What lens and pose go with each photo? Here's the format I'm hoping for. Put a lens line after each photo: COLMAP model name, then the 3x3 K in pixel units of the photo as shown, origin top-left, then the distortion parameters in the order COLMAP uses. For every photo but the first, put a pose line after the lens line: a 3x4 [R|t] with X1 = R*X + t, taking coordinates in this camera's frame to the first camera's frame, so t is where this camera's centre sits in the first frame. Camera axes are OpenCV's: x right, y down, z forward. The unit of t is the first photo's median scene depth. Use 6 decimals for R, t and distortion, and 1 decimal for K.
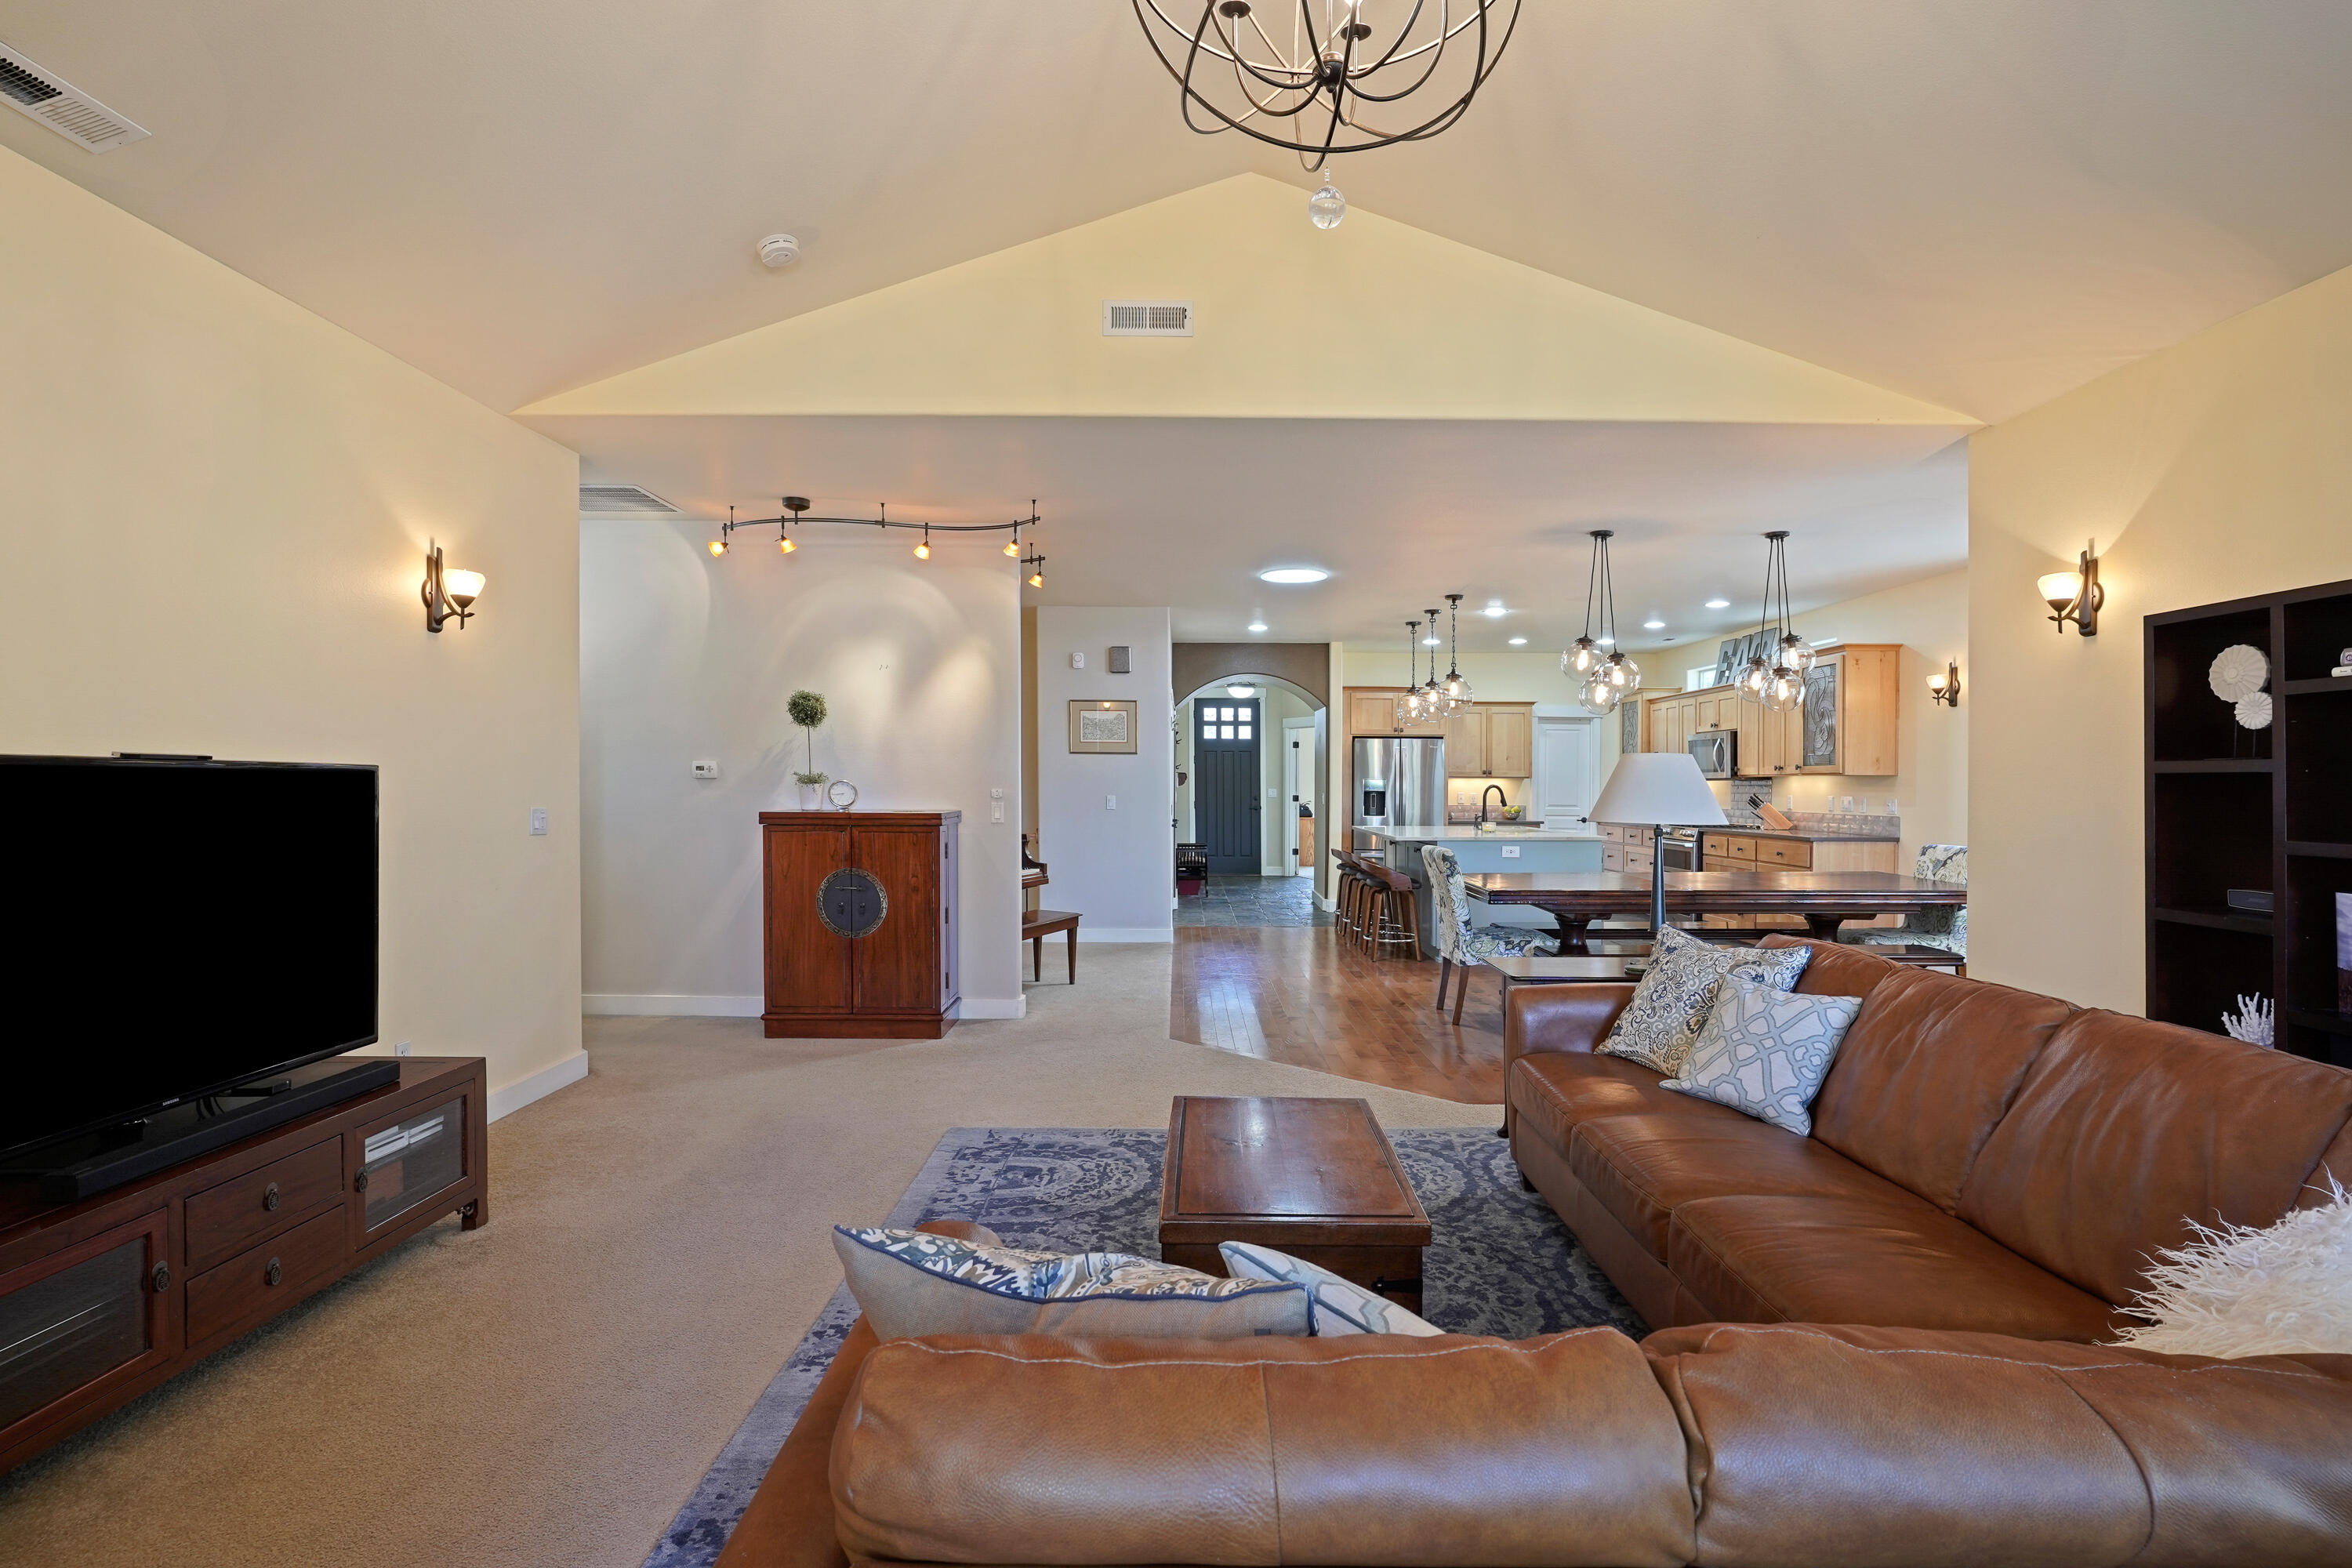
lens RADIAL K [[1133.9, 0, 1195.3], [0, 1133.9, 791.1], [0, 0, 1]] dist [-0.007949, 0.004534]
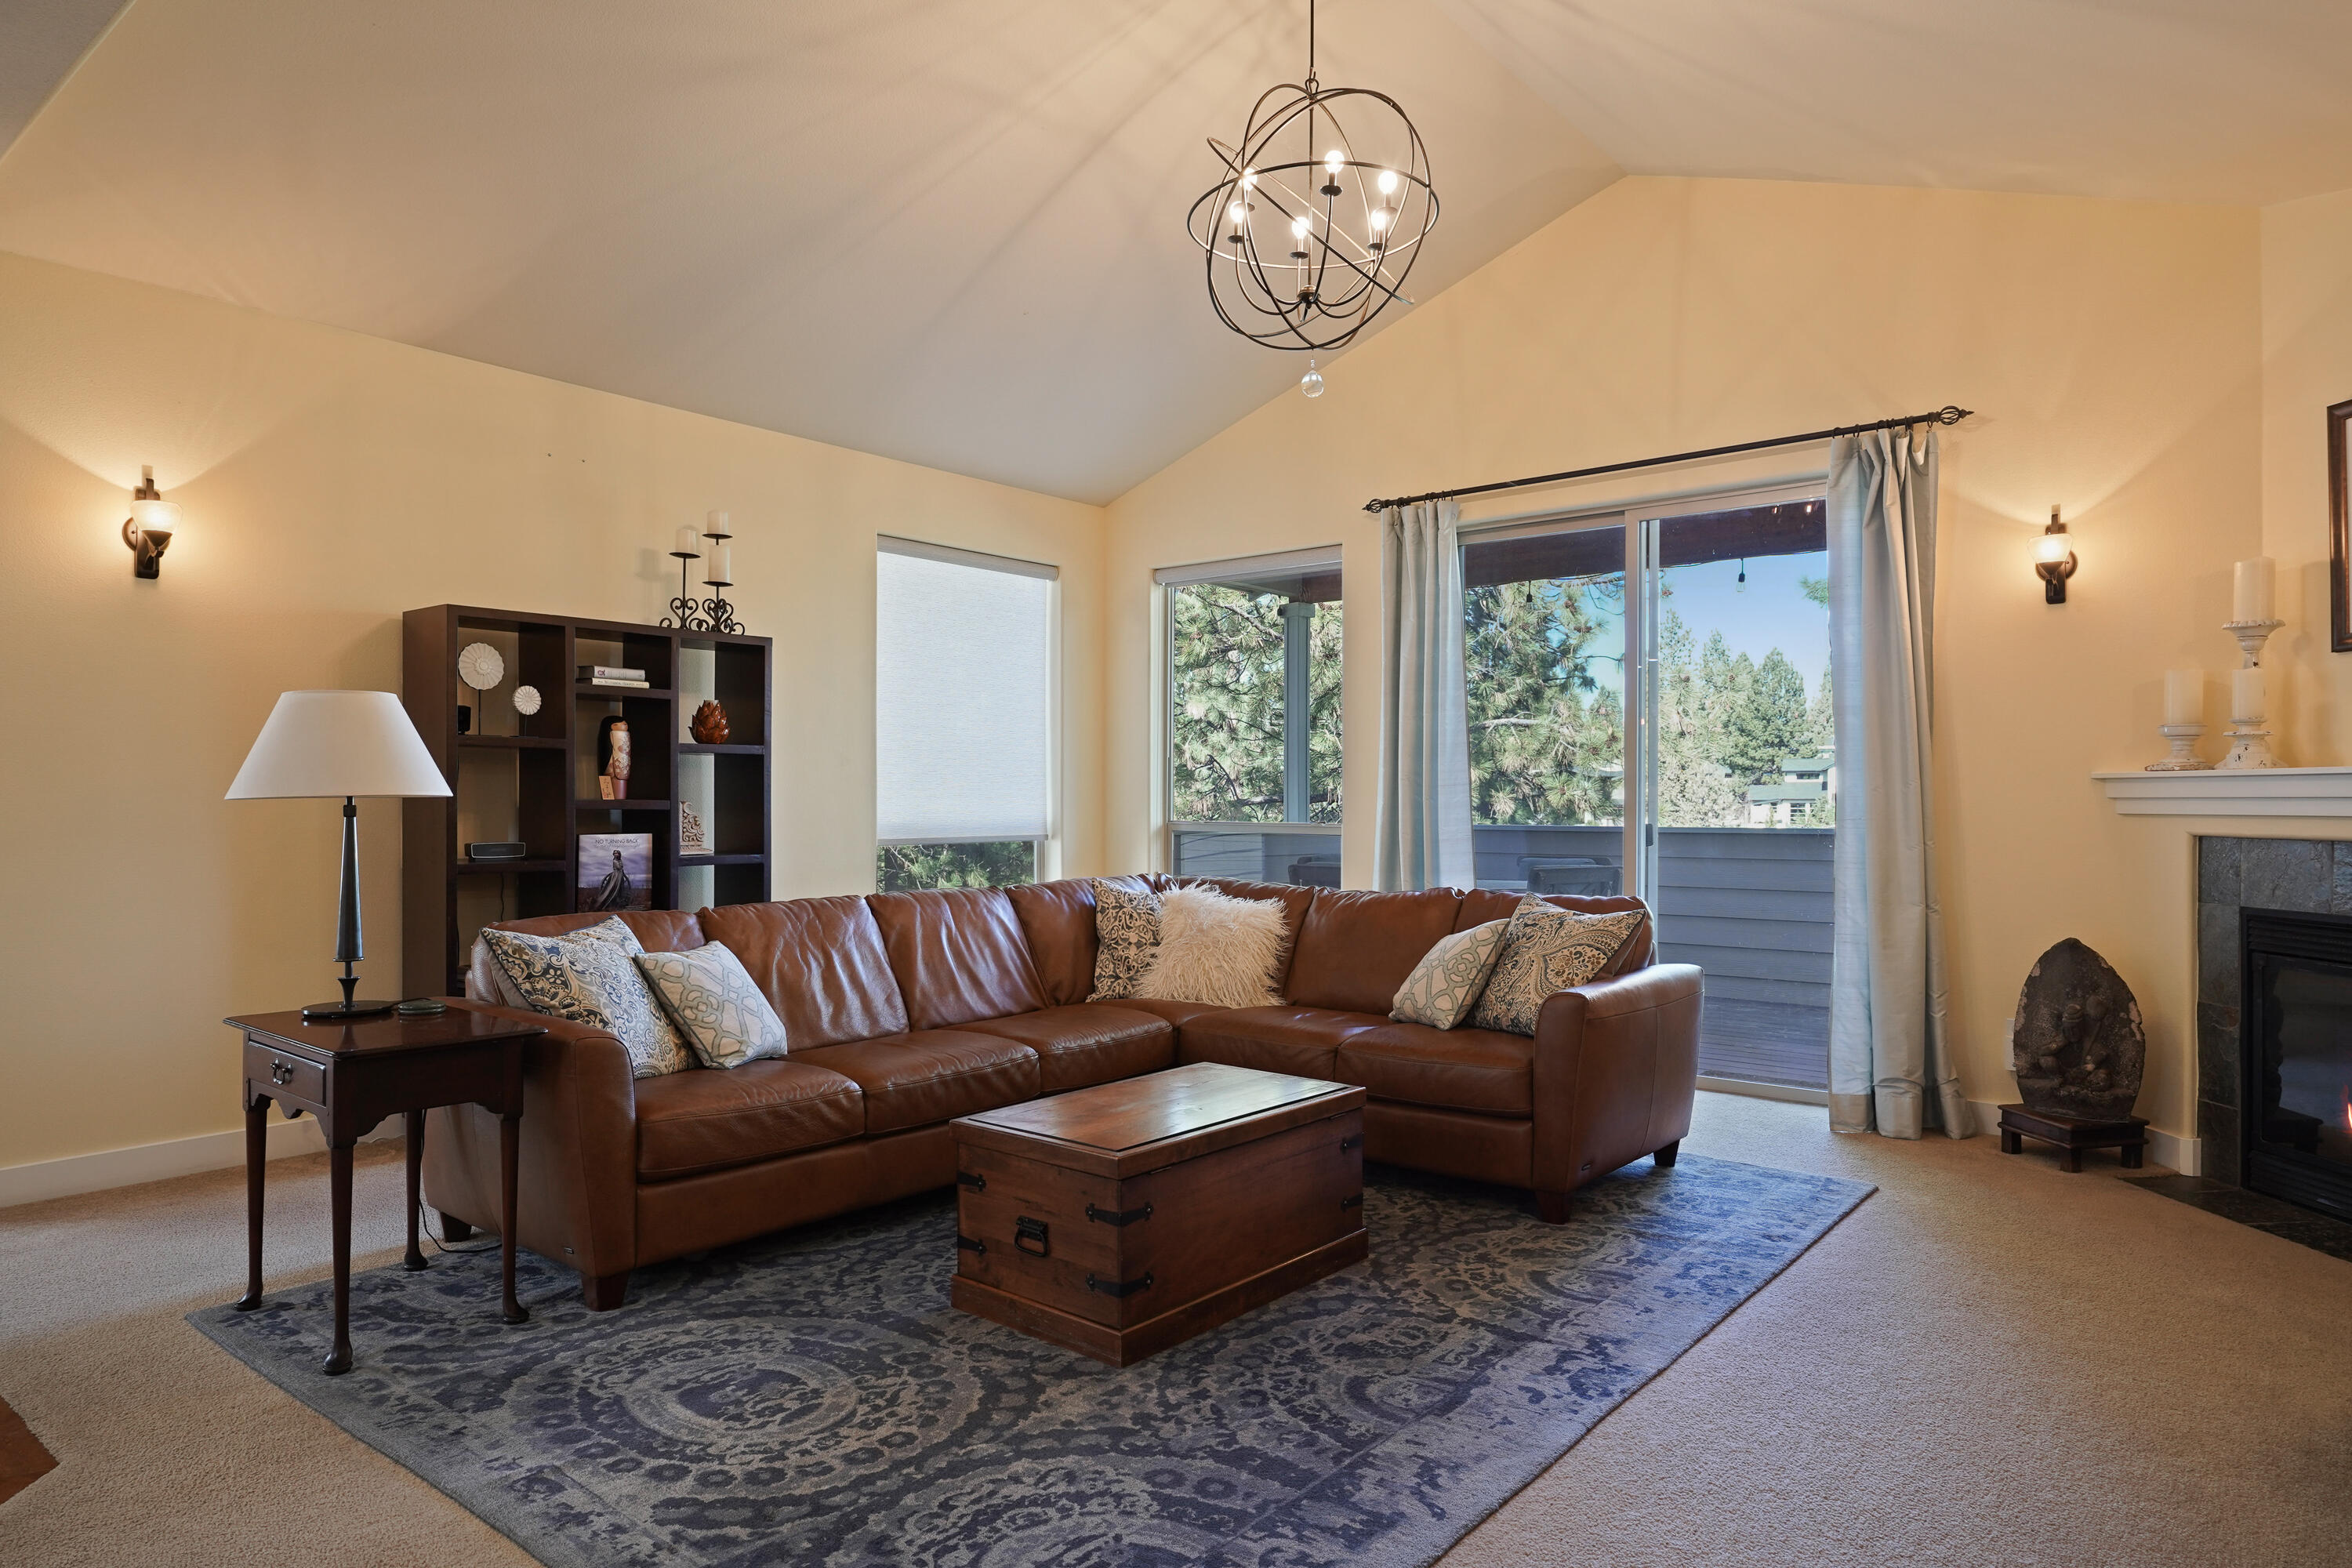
lens RADIAL K [[1399.7, 0, 1182.9], [0, 1399.7, 794.7], [0, 0, 1]] dist [-0.002777, -0.000028]
pose [[-0.767555, -0.002183, 0.640980, -0.198317], [-0.001397, 0.999998, 0.001732, 0.009480], [-0.640982, 0.000434, -0.767556, 0.523787]]
